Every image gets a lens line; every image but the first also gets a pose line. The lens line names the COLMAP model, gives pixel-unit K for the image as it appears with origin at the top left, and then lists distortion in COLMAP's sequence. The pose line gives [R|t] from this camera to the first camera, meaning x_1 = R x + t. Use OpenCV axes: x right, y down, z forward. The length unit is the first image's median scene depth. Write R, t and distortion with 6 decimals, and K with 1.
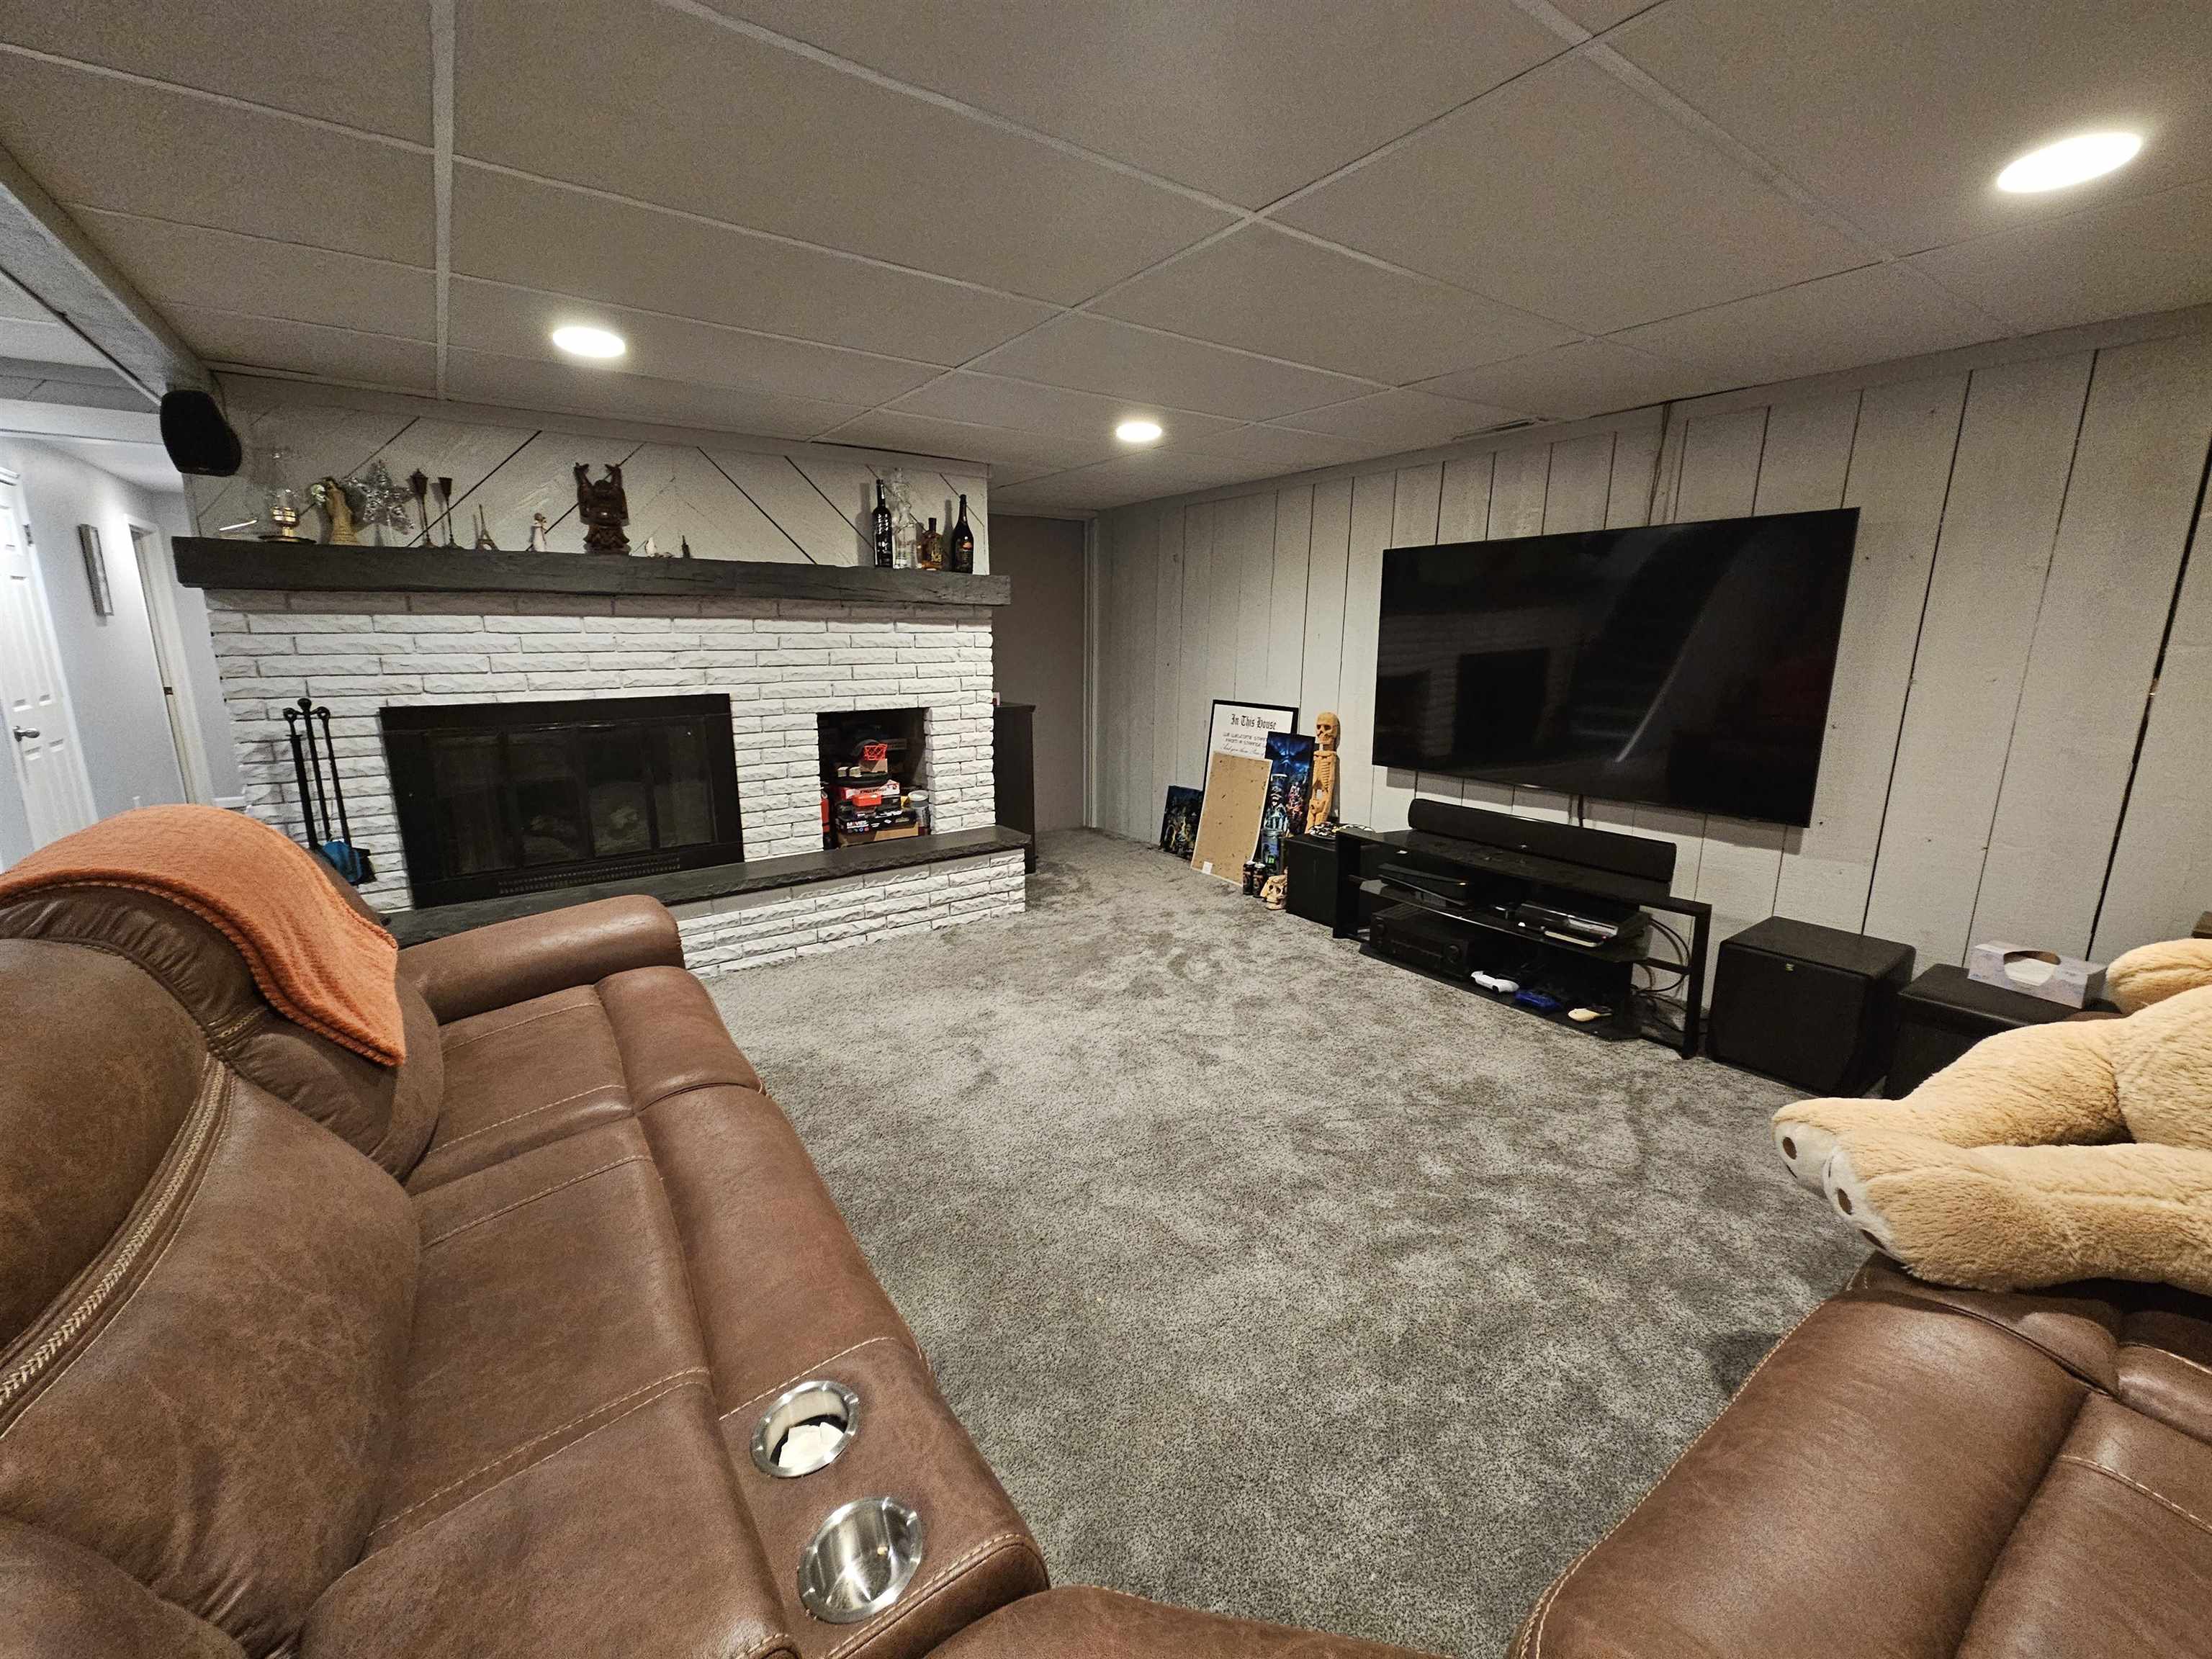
lens RADIAL K [[905.5, 0, 1100.7], [0, 905.5, 819.9], [0, 0, 1]] dist [-0.002213, 0.002251]
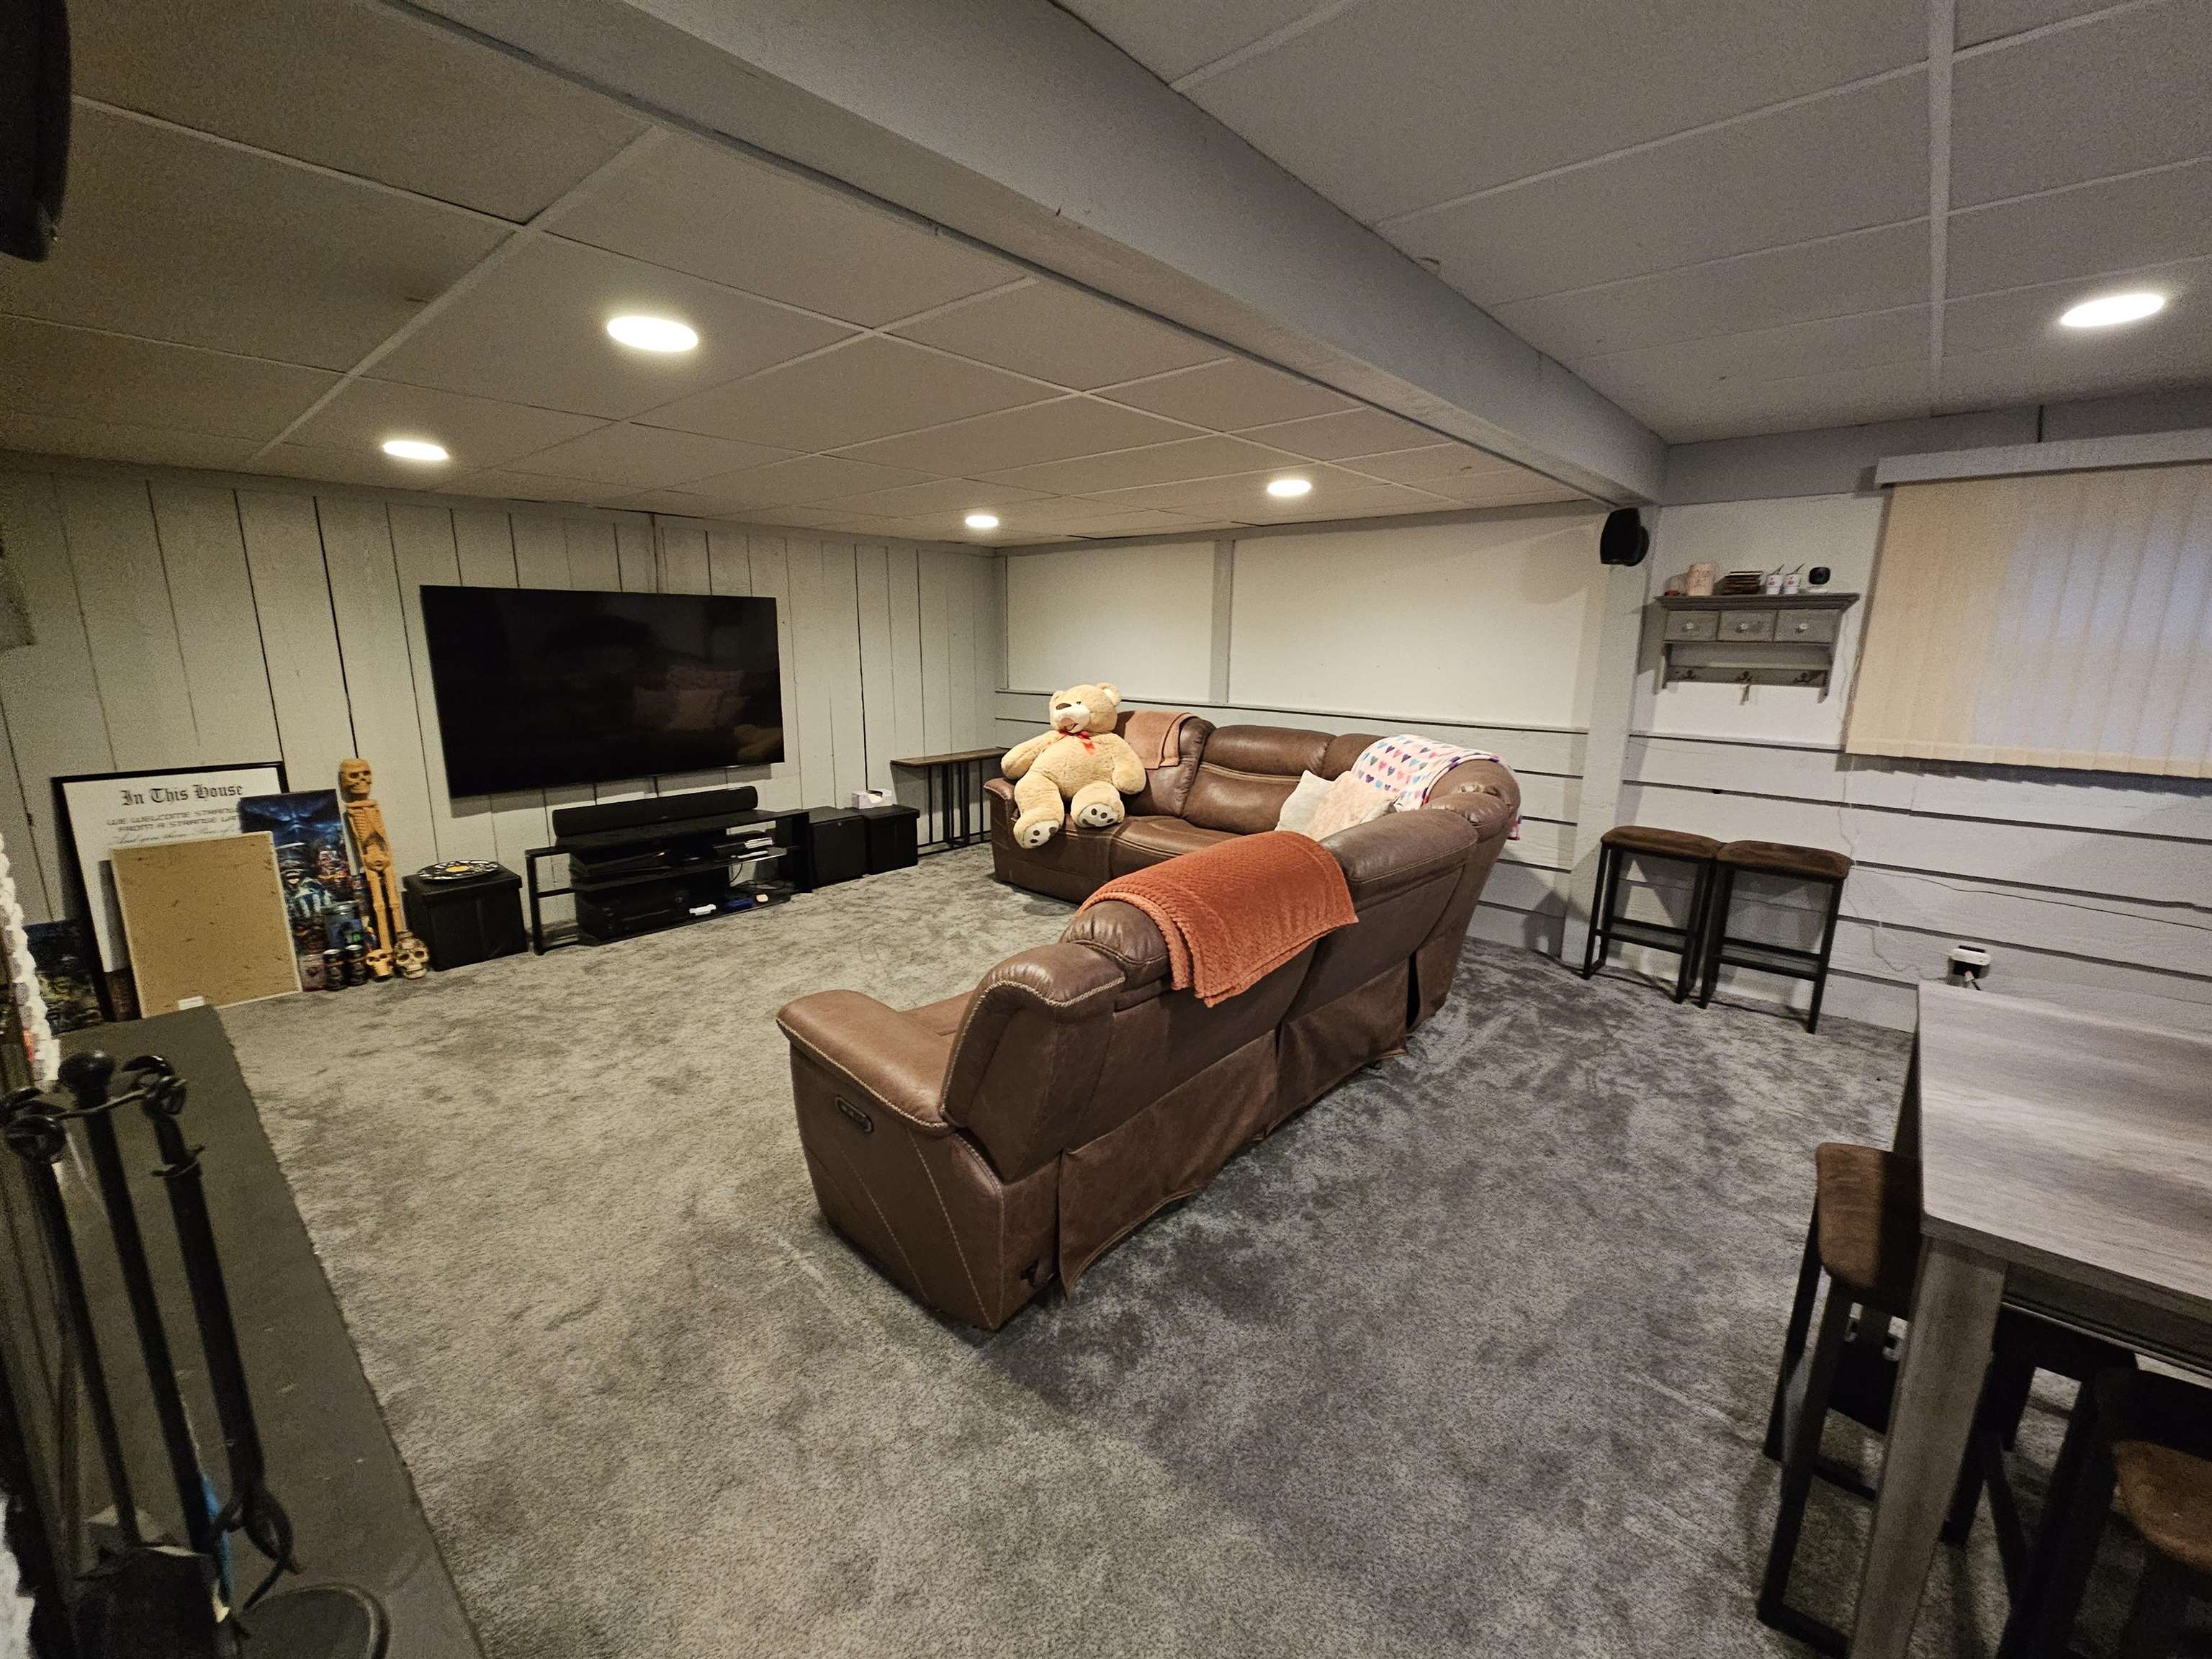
lens RADIAL K [[905.5, 0, 1100.7], [0, 905.5, 819.9], [0, 0, 1]] dist [-0.002213, 0.002251]
pose [[-0.222849, -0.203615, 0.953352, -0.923716], [0.189392, 0.950268, 0.247228, -0.168716], [-0.956279, 0.235652, -0.173203, 0.551361]]
